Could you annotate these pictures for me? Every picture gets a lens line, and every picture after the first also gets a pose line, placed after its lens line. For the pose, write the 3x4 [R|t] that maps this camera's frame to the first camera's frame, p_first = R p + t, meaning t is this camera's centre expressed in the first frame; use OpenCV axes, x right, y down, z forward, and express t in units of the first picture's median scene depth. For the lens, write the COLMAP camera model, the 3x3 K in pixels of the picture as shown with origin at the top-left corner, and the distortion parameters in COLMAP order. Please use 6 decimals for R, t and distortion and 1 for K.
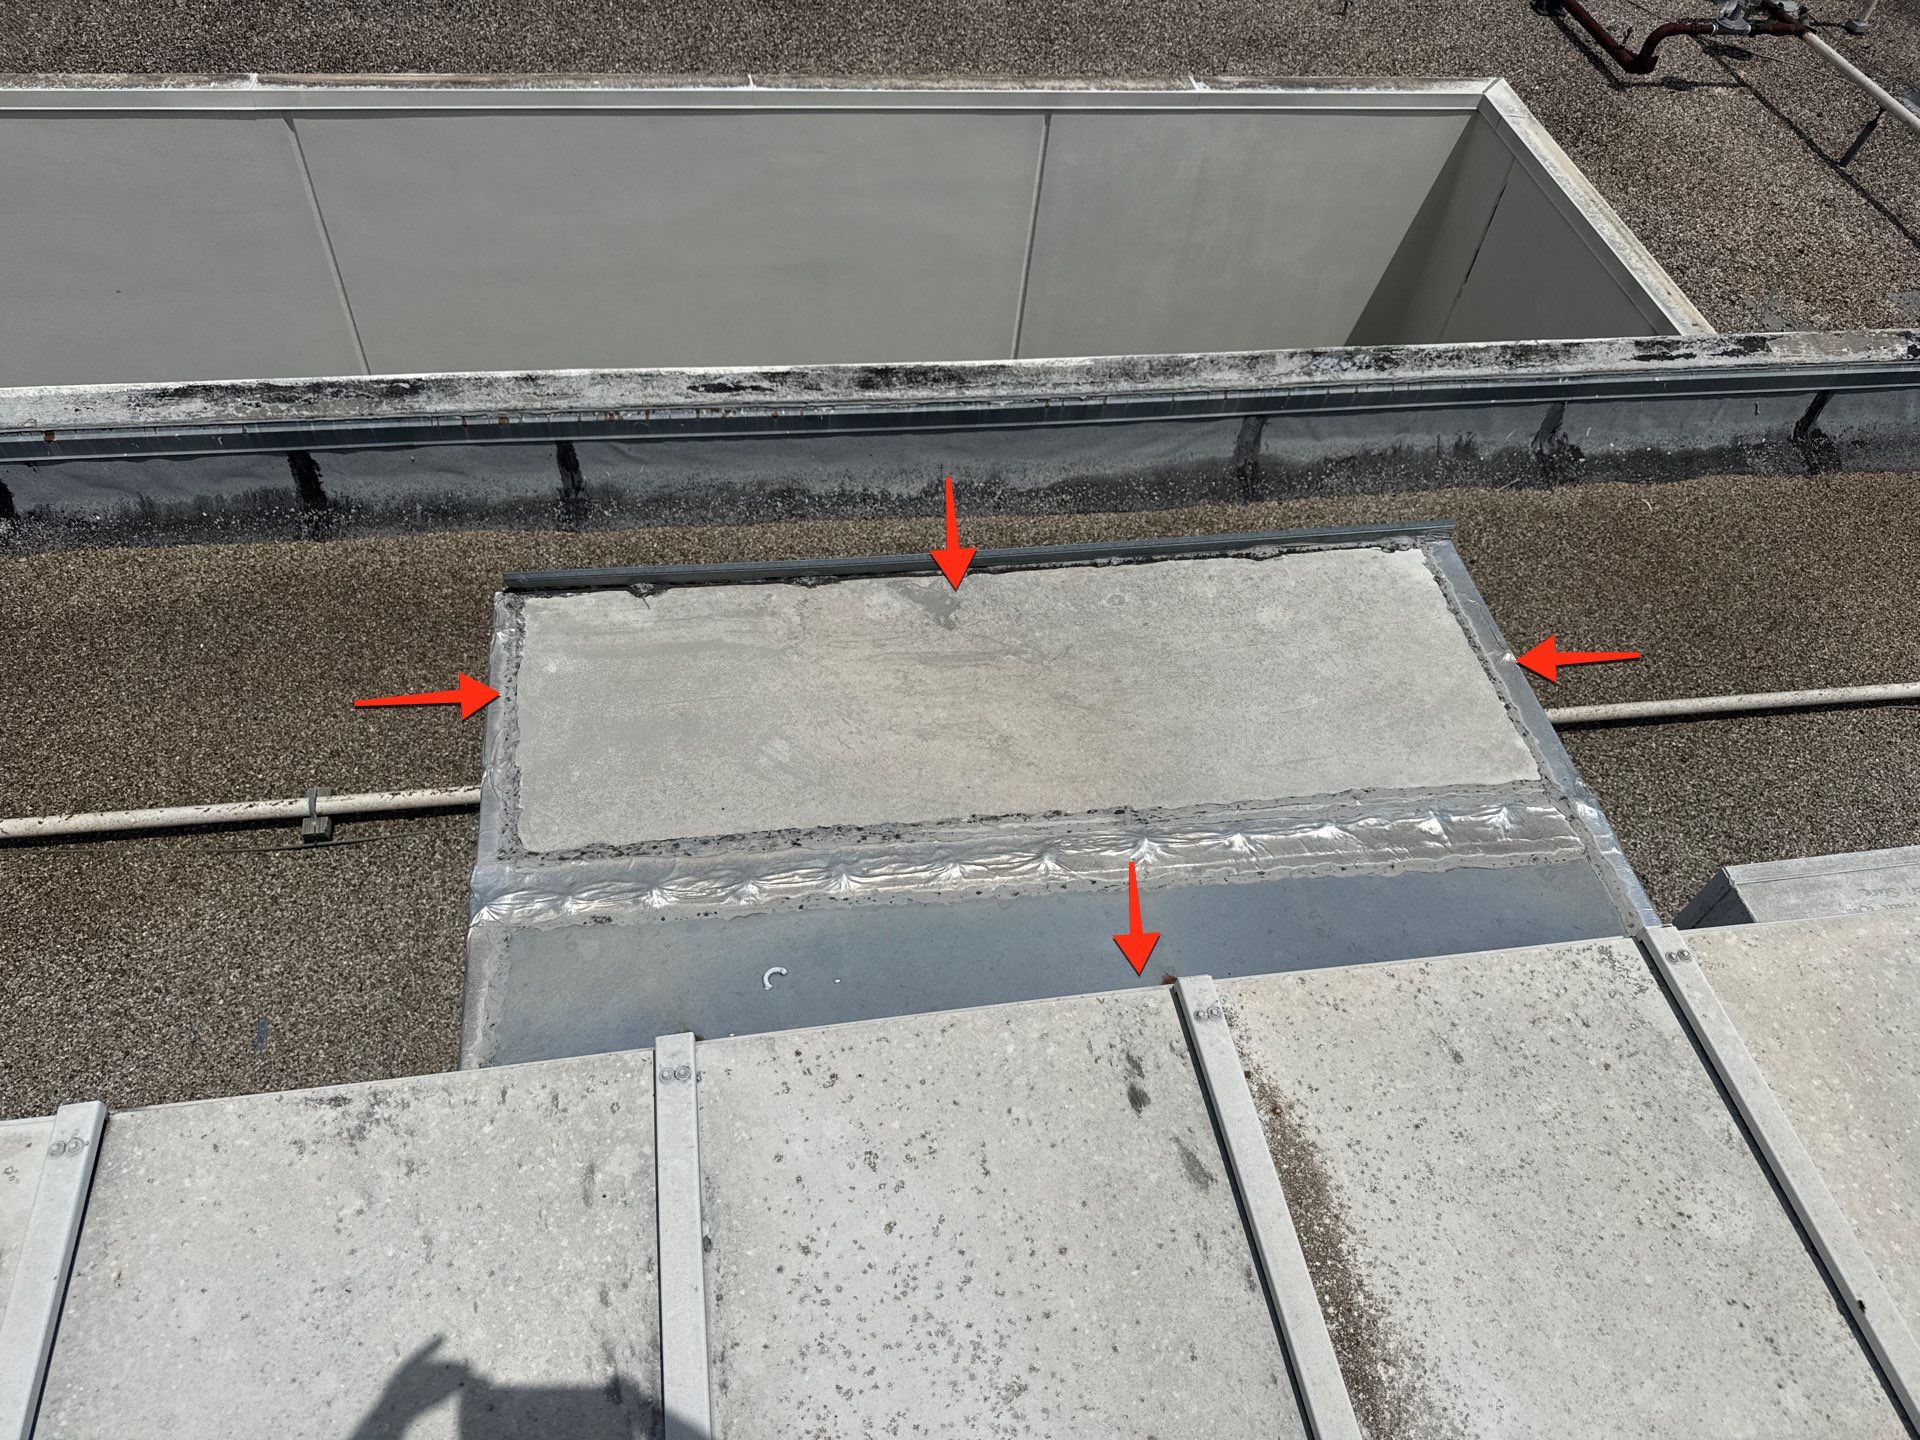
lens RADIAL K [[1358.1, 0, 963.4], [0, 1358.1, 729.4], [0, 0, 1]] dist [0.015452, -0.027262]
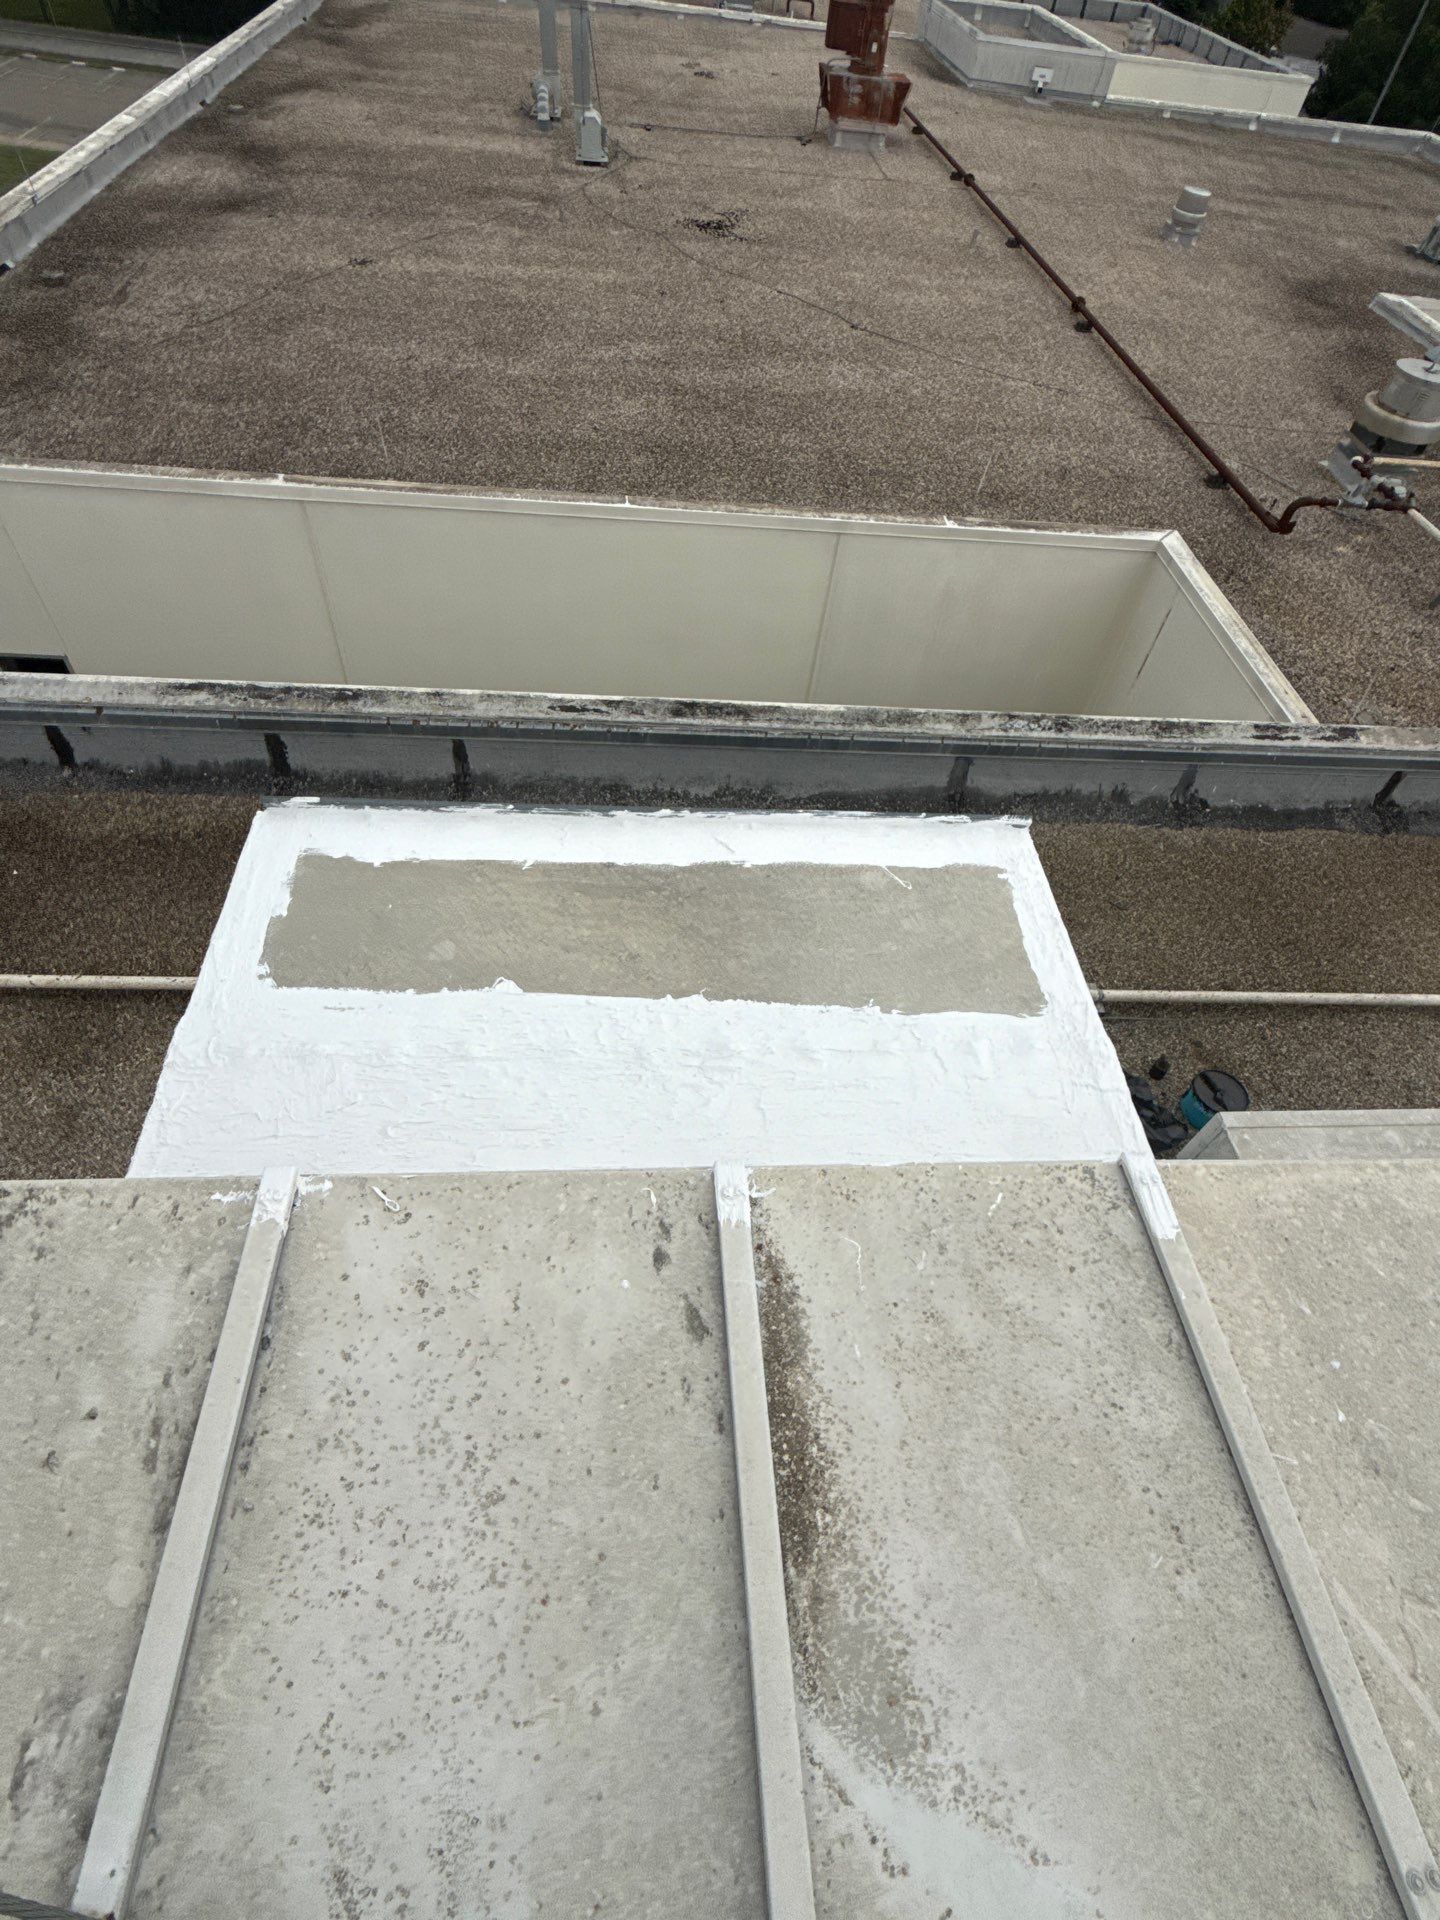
lens RADIAL K [[956.4, 0, 720.0], [0, 956.4, 960.0], [0, 0, 1]] dist [-0.002937, 0.000072]
pose [[0.994847, 0.082856, -0.058440, 0.181816], [-0.083865, 0.996364, -0.015038, 0.018485], [0.056982, 0.019861, 0.998178, 0.143932]]
